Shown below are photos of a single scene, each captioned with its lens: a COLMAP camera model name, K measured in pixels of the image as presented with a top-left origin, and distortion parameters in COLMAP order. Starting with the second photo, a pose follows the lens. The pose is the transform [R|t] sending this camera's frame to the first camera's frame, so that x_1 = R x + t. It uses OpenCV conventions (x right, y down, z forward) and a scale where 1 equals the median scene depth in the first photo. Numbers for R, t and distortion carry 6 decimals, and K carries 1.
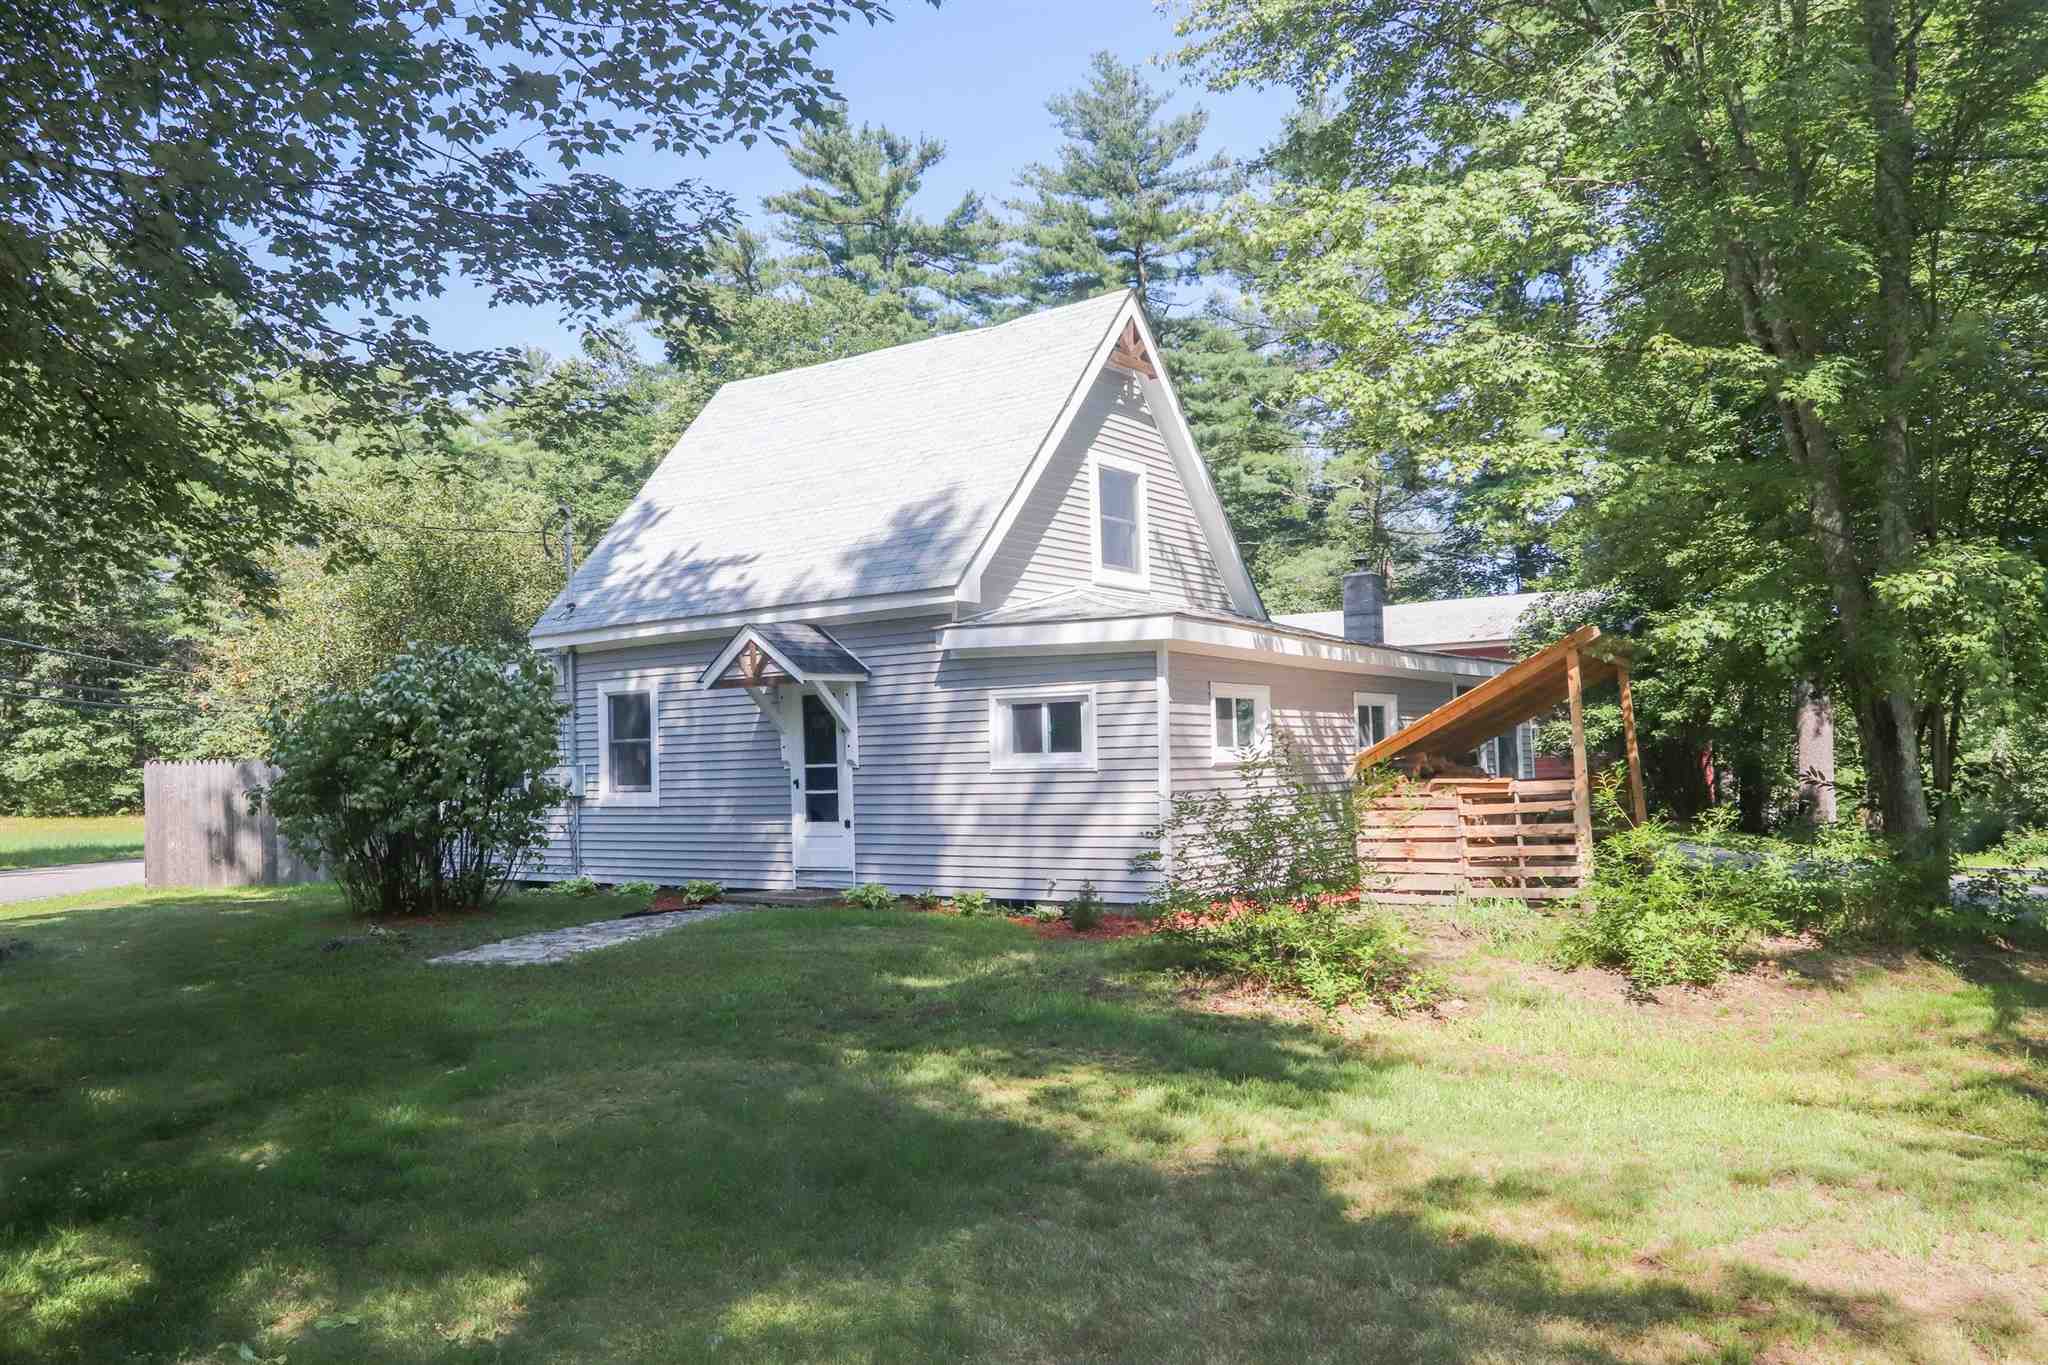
lens RADIAL K [[1600.3, 0, 1024.0], [0, 1600.3, 682.5], [0, 0, 1]] dist [-0.000630, -0.000046]
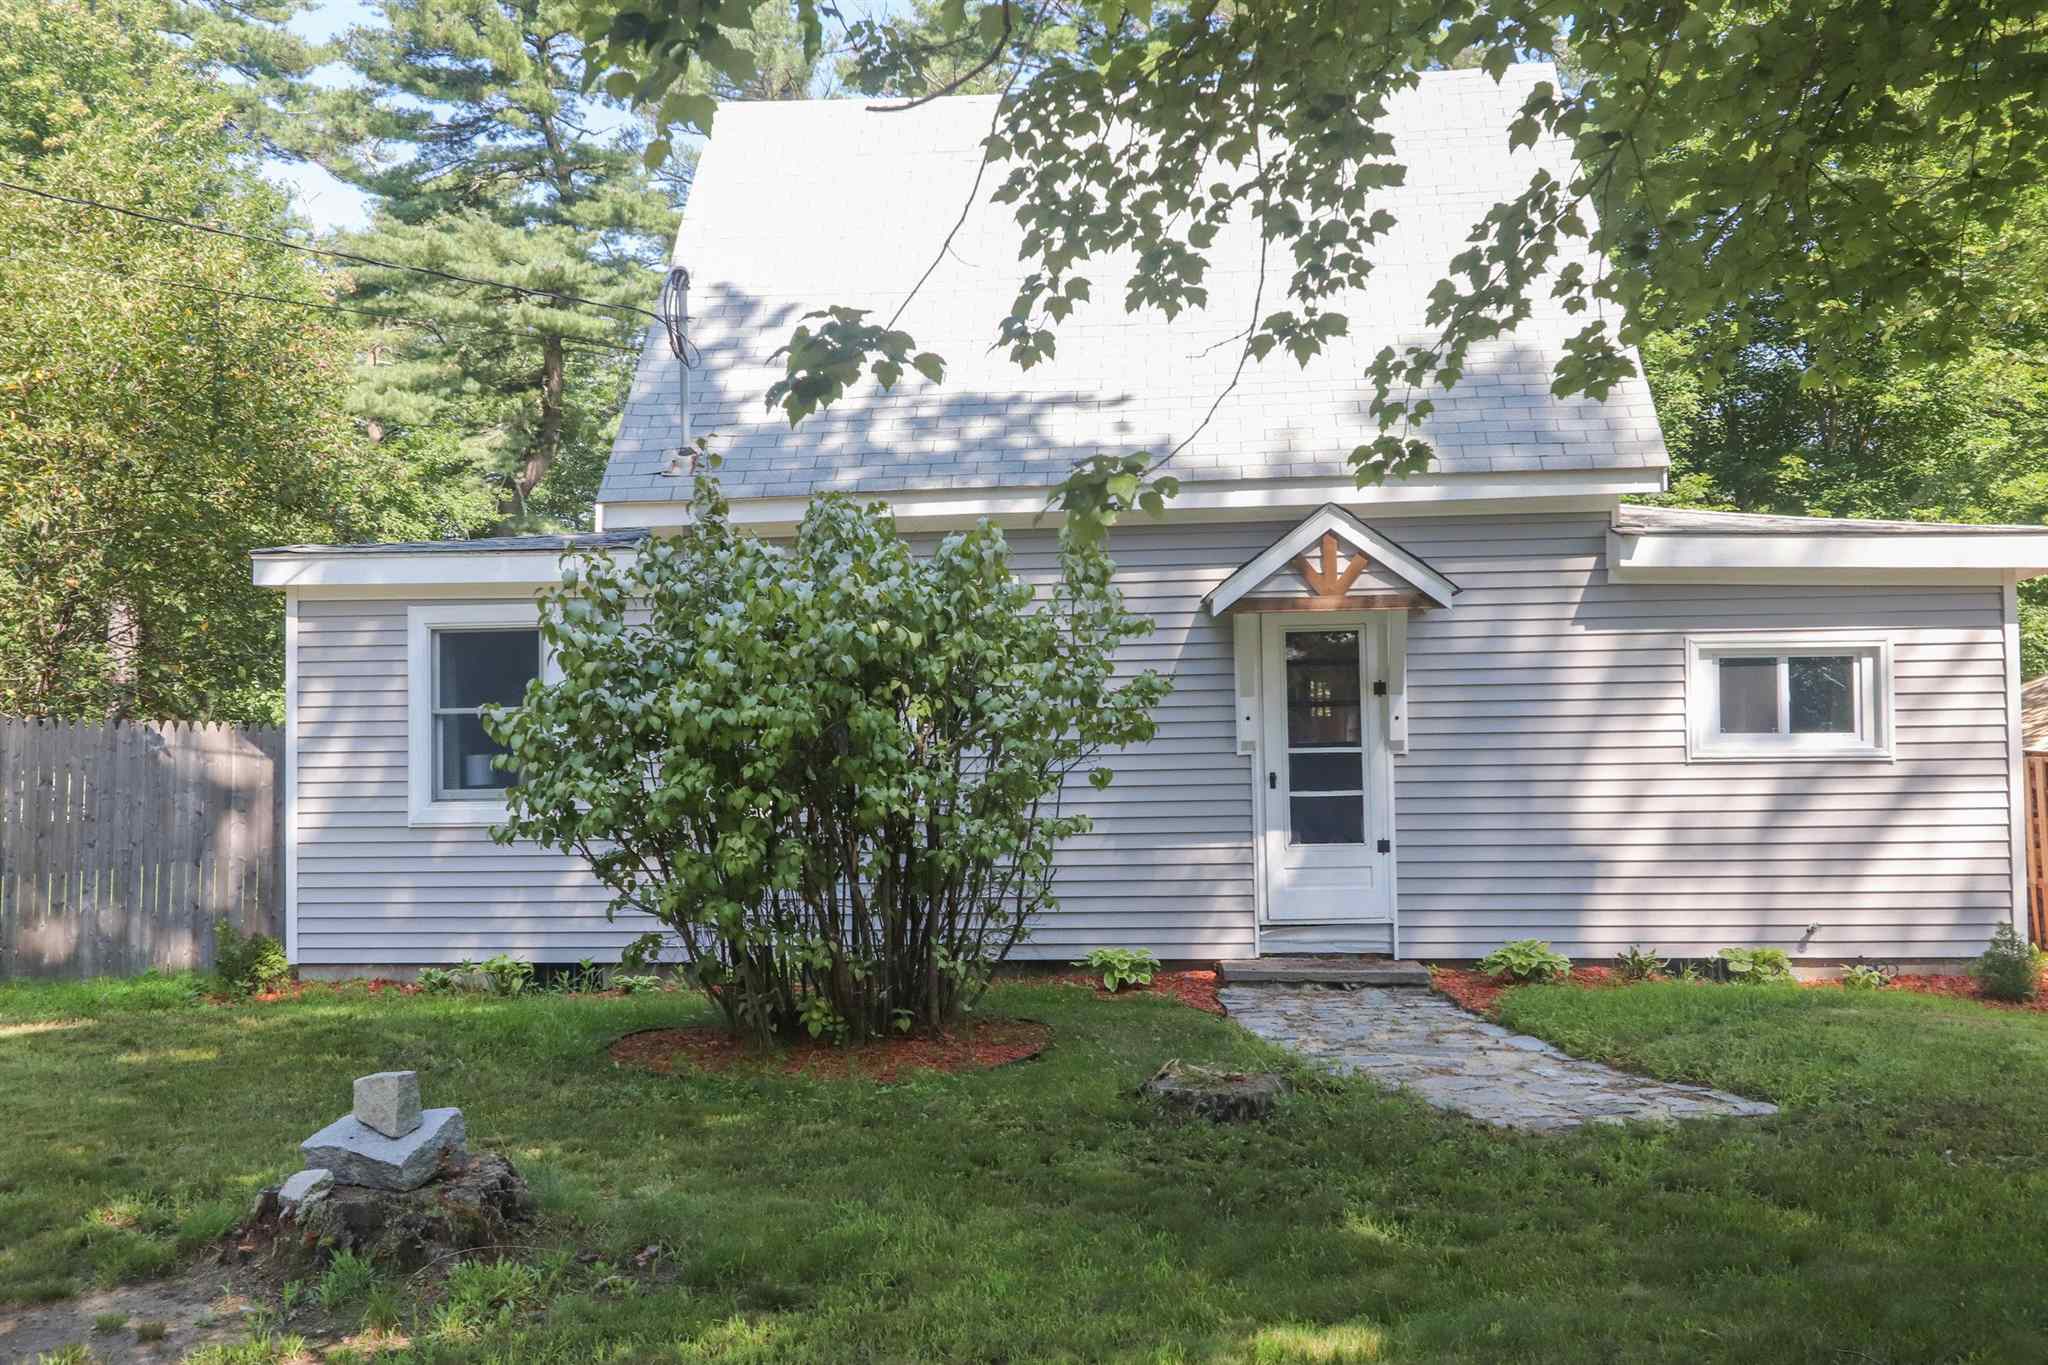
lens RADIAL K [[2036.7, 0, 1024.0], [0, 2036.7, 682.5], [0, 0, 1]] dist [-0.001699, -0.000275]
pose [[0.857043, 0.035814, 0.513998, -0.640984], [-0.034251, 0.999335, -0.012520, 0.041498], [-0.514105, -0.006875, 0.857700, 0.416874]]
